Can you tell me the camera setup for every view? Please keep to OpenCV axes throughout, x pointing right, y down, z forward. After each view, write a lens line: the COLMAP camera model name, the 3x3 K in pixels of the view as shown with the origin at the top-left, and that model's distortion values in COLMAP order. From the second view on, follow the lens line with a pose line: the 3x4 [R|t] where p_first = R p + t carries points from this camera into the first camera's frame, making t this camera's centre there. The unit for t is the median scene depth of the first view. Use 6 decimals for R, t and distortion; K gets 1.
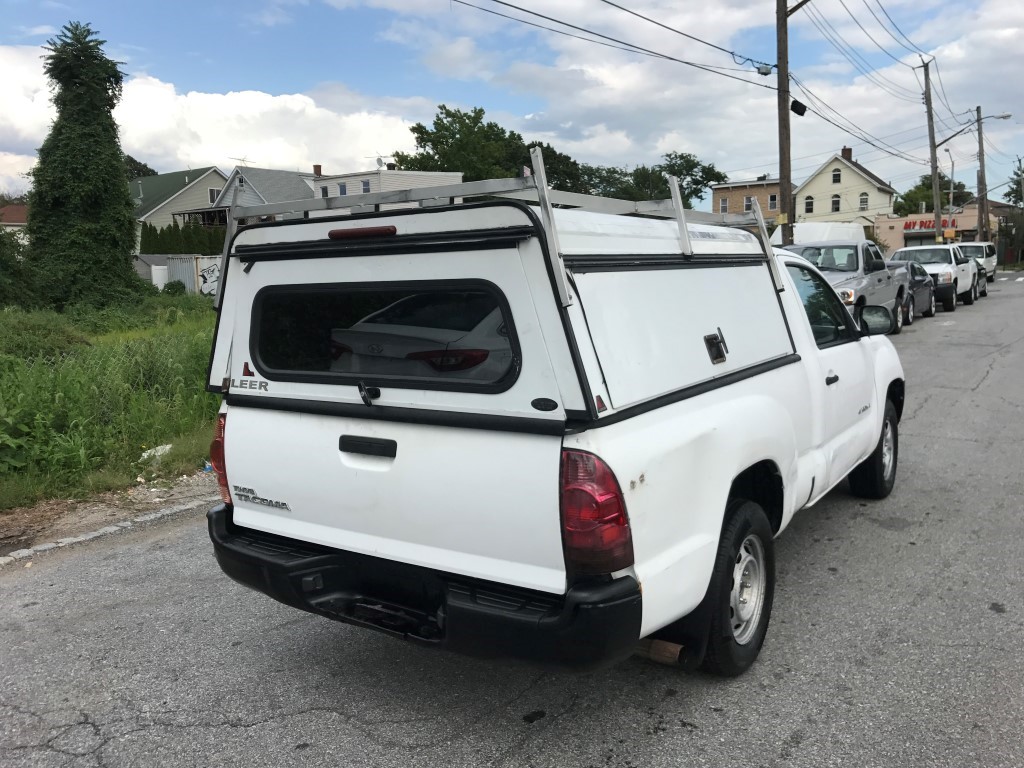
lens RADIAL K [[841.3, 0, 509.1], [0, 841.3, 401.2], [0, 0, 1]] dist [0.028372, -0.027426]
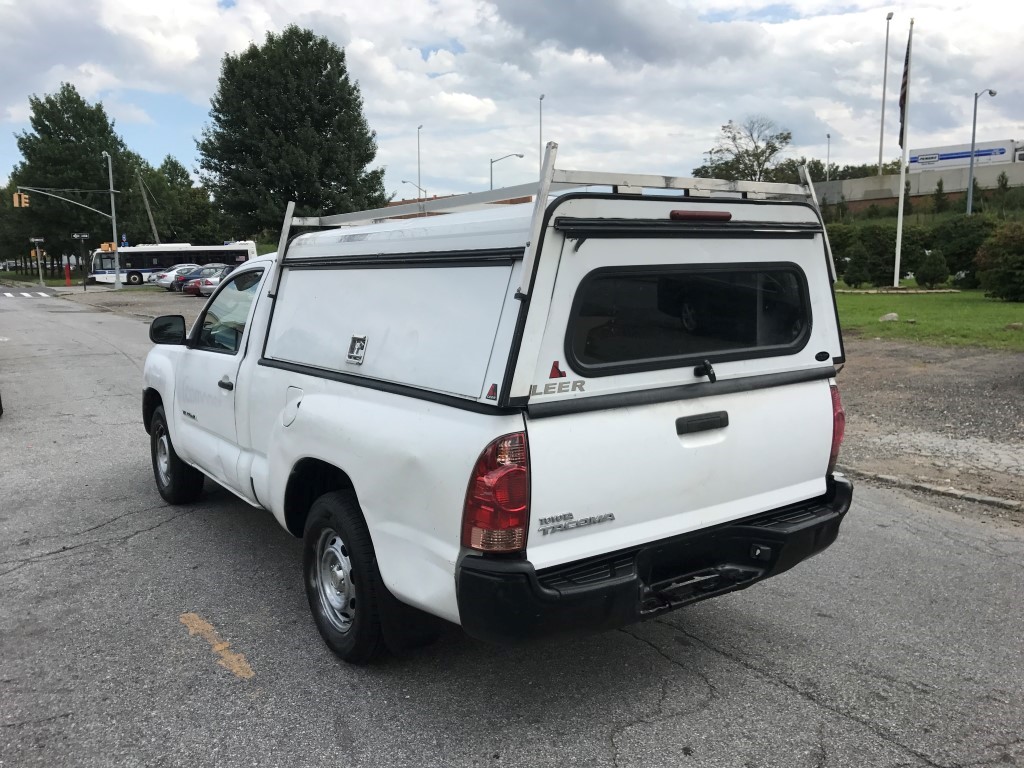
lens RADIAL K [[841.3, 0, 499.5], [0, 841.3, 390.6], [0, 0, 1]] dist [0.028372, -0.027426]
pose [[0.368471, -0.109303, 0.923191, -0.093284], [0.142052, 0.988022, 0.060282, -0.006406], [-0.918722, 0.108929, 0.379584, 0.064000]]
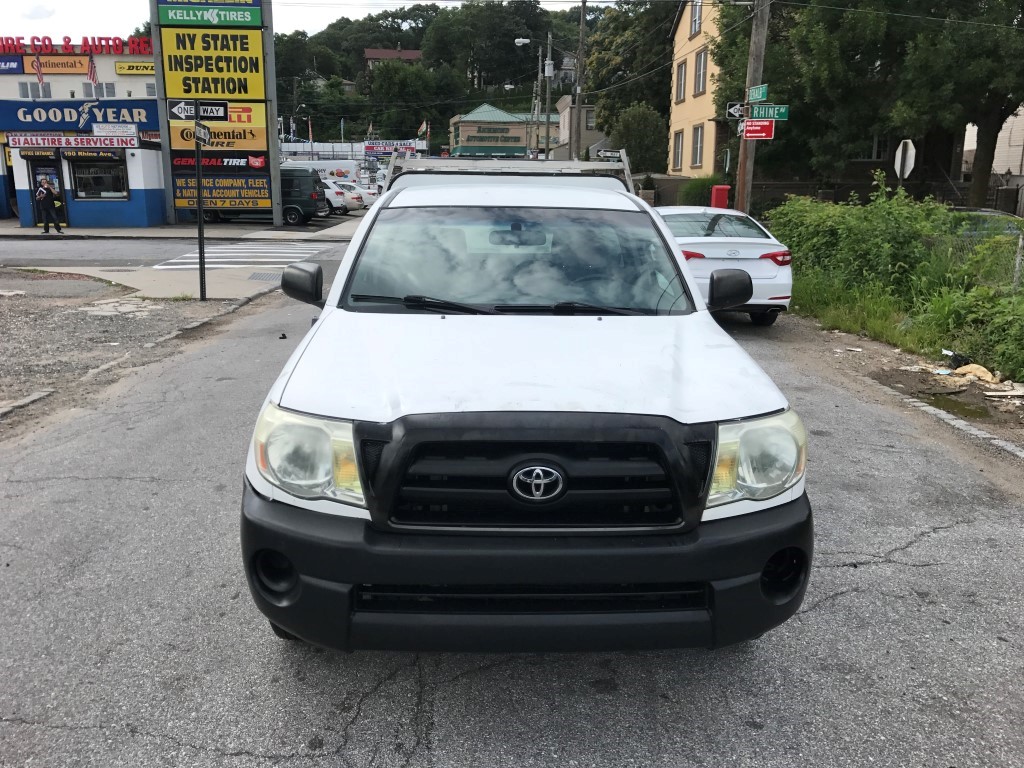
lens RADIAL K [[841.3, 0, 503.3], [0, 841.3, 380.7], [0, 0, 1]] dist [0.028372, -0.027426]
pose [[-0.811089, 0.158255, -0.563107, 0.099067], [-0.067035, 0.931211, 0.358263, -0.040954], [0.581068, 0.328331, -0.744687, 0.231012]]
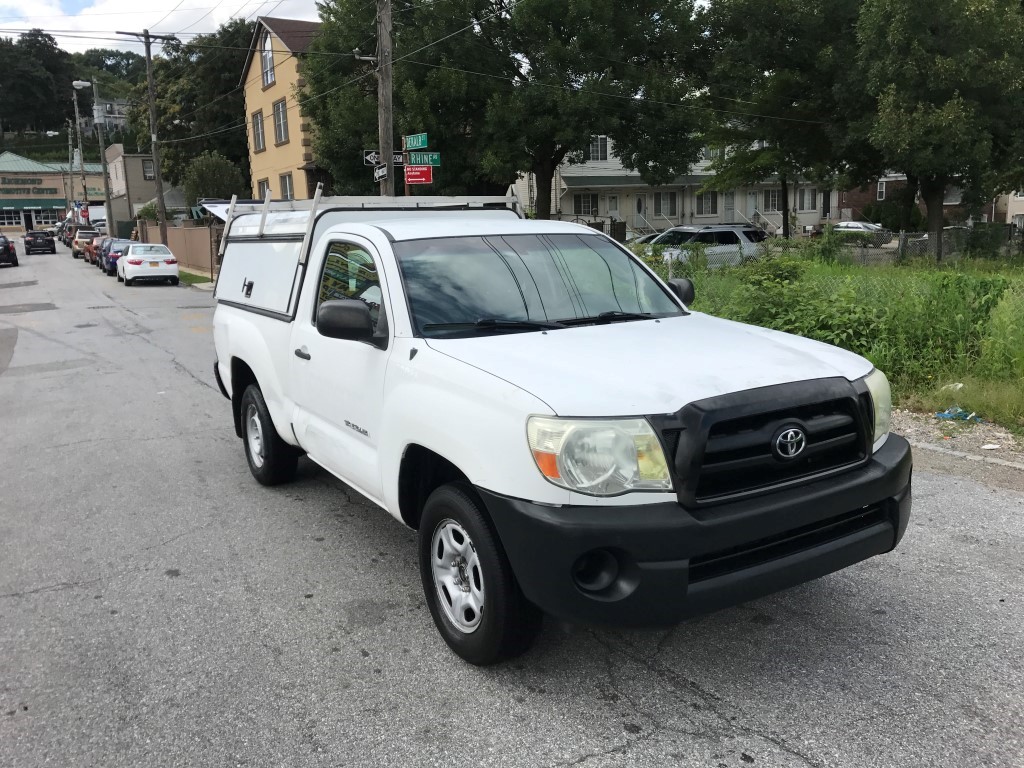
lens RADIAL K [[841.3, 0, 499.5], [0, 841.3, 385.8], [0, 0, 1]] dist [0.028372, -0.027426]
pose [[-0.421979, 0.213896, -0.881012, 0.141113], [-0.085054, 0.958144, 0.273361, -0.034680], [0.902607, 0.190287, -0.386124, 0.191575]]
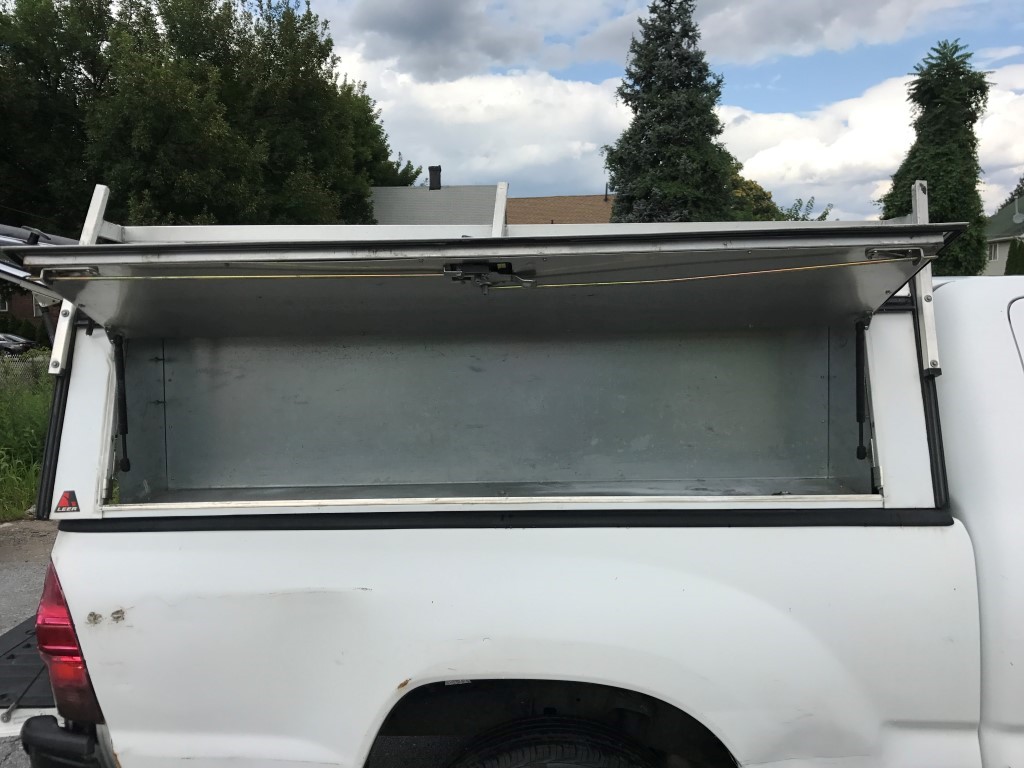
lens RADIAL K [[841.3, 0, 490.8], [0, 841.3, 394.1], [0, 0, 1]] dist [0.028372, -0.027426]
pose [[0.540625, 0.099323, -0.835380, 0.063333], [-0.125571, 0.991409, 0.036609, -0.011517], [0.831839, 0.085108, 0.548453, 0.057484]]
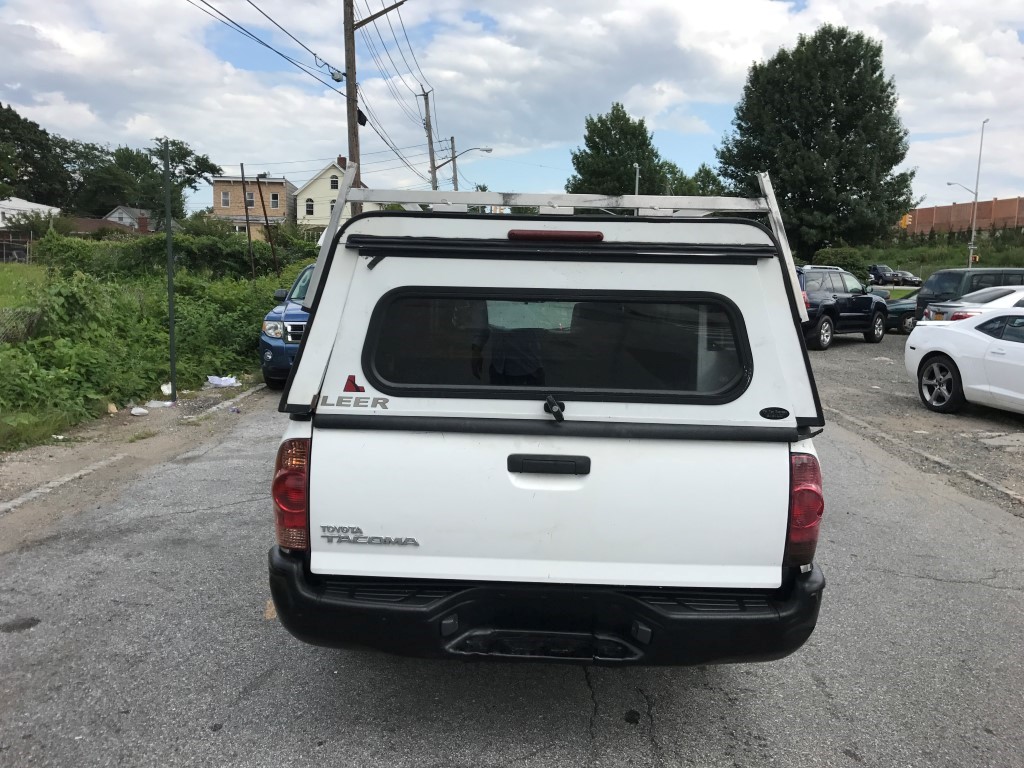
lens RADIAL K [[841.3, 0, 496.4], [0, 841.3, 389.8], [0, 0, 1]] dist [0.028372, -0.027426]
pose [[0.835465, -0.023496, 0.549042, -0.055779], [0.028161, 0.999603, -0.000074, -0.002368], [-0.548822, 0.015523, 0.835795, 0.019597]]
